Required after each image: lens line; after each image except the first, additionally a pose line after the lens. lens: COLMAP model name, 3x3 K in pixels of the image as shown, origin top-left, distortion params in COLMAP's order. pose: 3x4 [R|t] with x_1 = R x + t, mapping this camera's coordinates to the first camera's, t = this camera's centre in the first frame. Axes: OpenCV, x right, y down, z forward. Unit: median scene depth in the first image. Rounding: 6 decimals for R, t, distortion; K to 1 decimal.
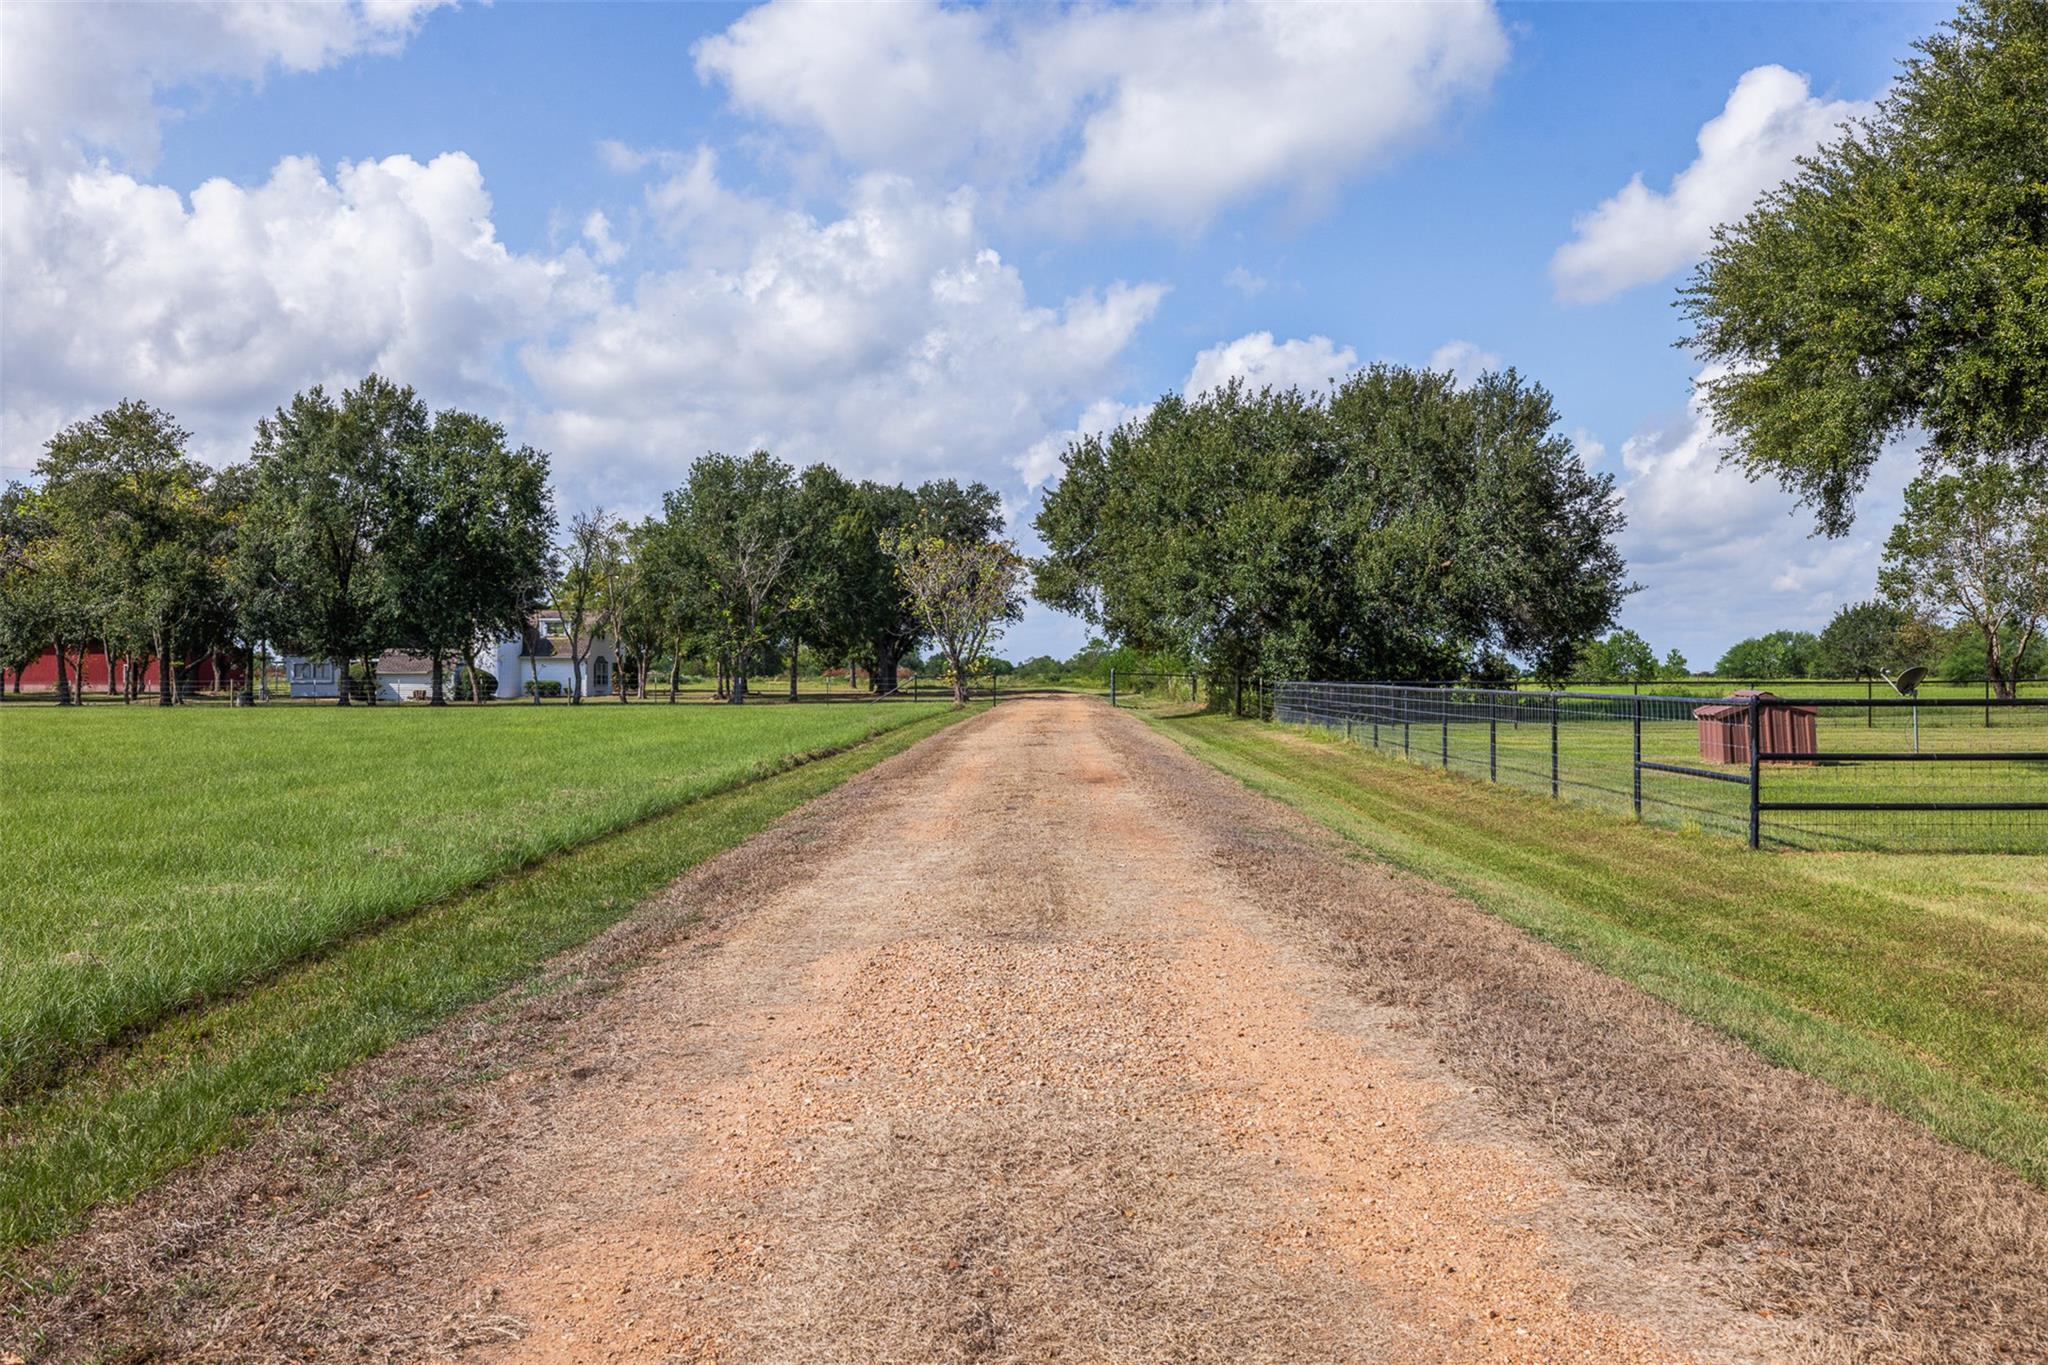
lens RADIAL K [[1887.3, 0, 1023.9], [0, 1887.3, 682.7], [0, 0, 1]] dist [-0.018697, 0.000000]
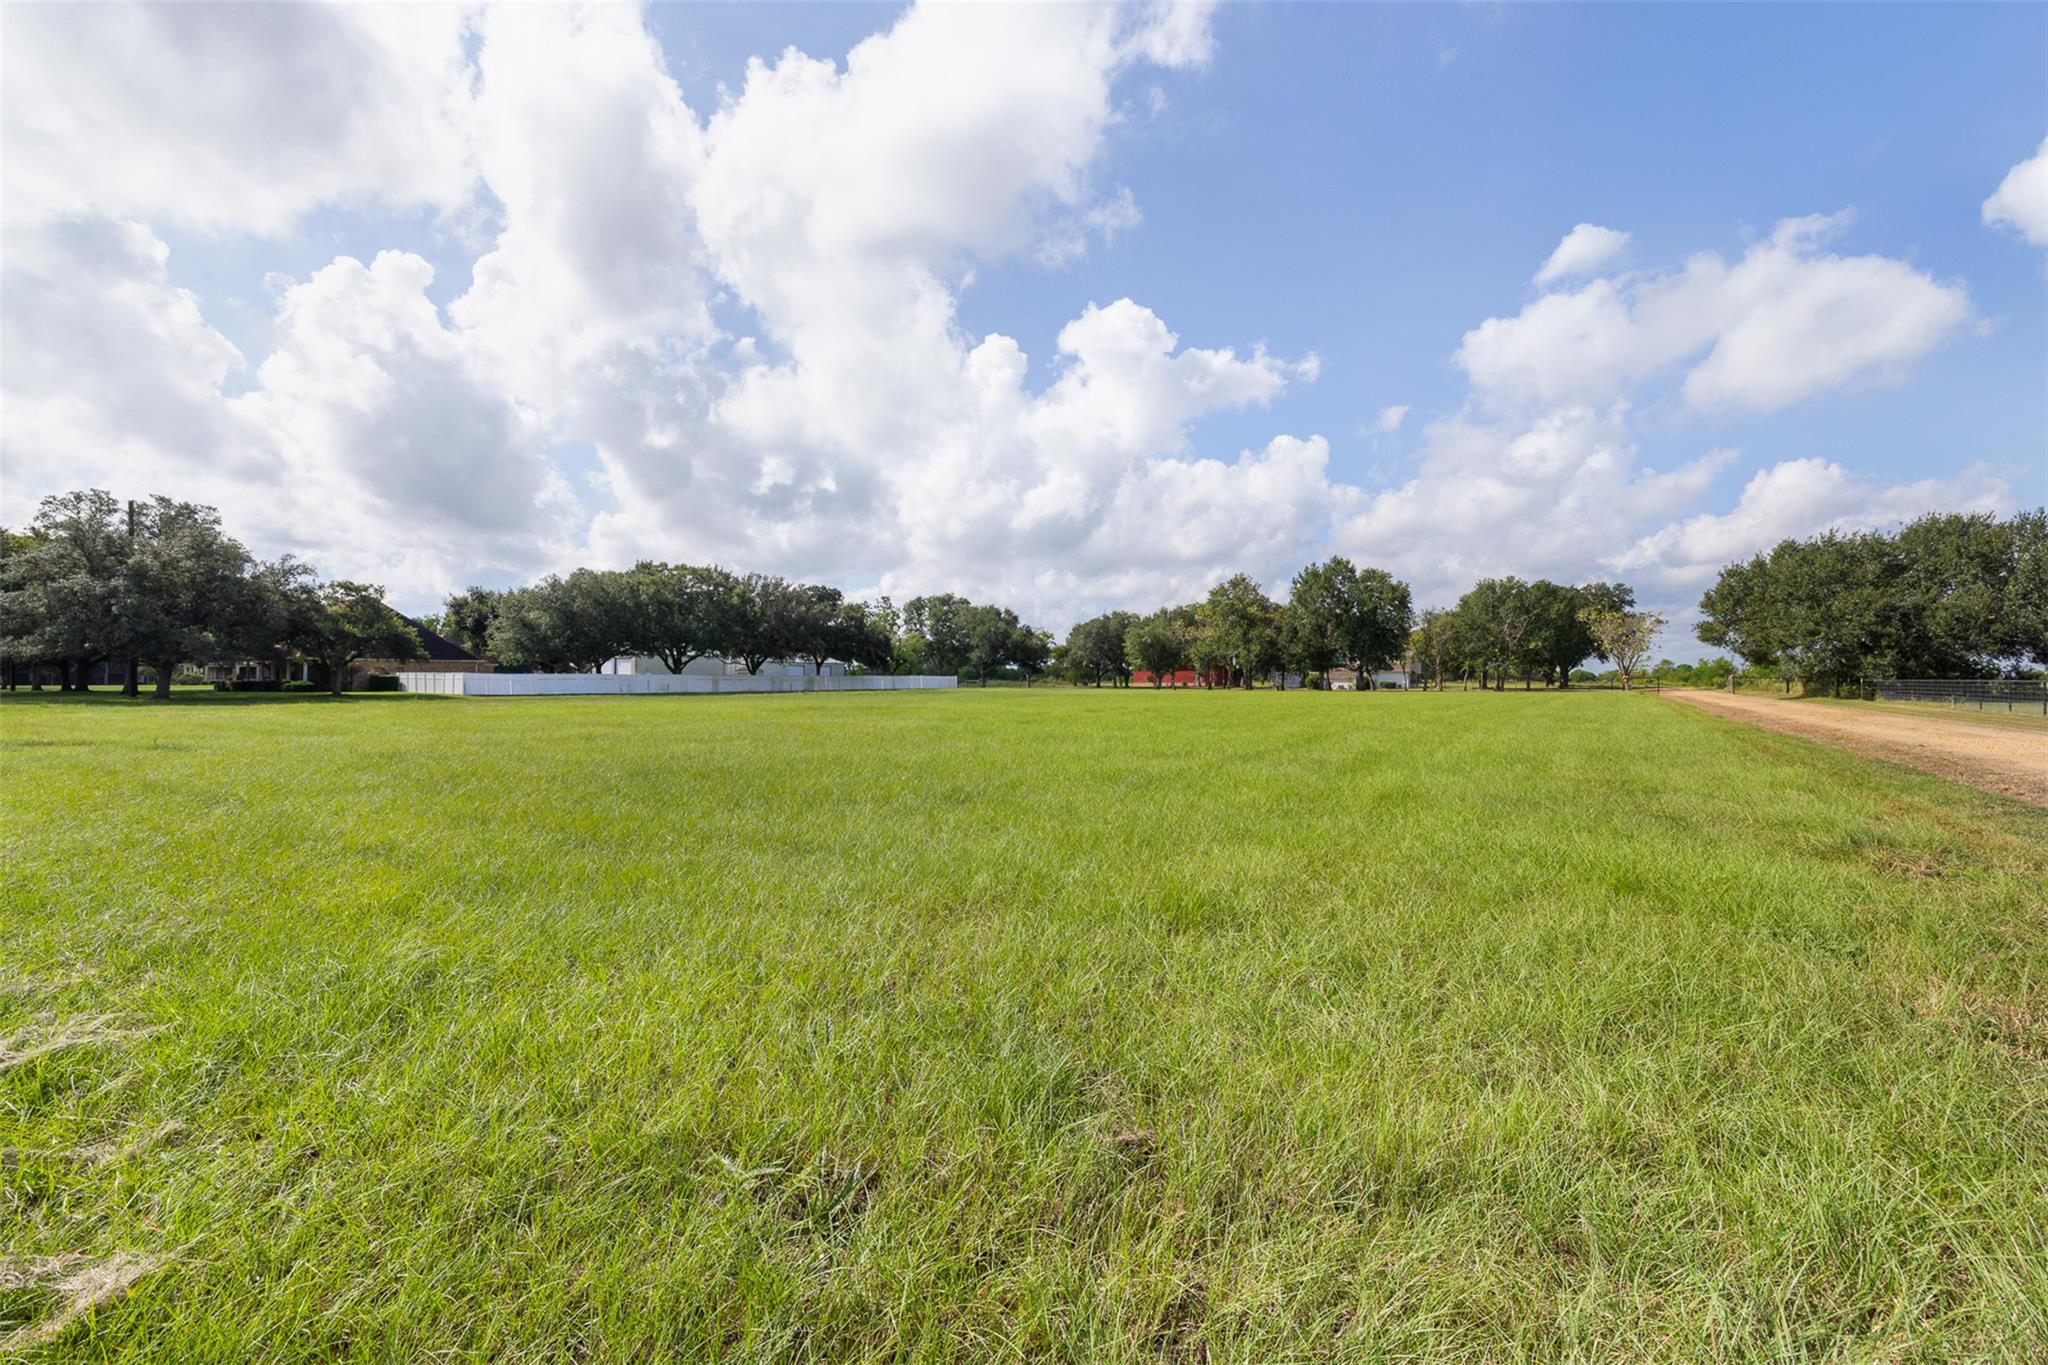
lens RADIAL K [[864.8, 0, 1023.7], [0, 864.8, 677.7], [0, 0, 1]] dist [0.003480, 0.000594]
pose [[0.834006, -0.002282, -0.551751, -0.079323], [-0.001545, 0.999978, -0.006470, 0.003048], [0.551753, 0.006249, 0.833984, -0.194860]]
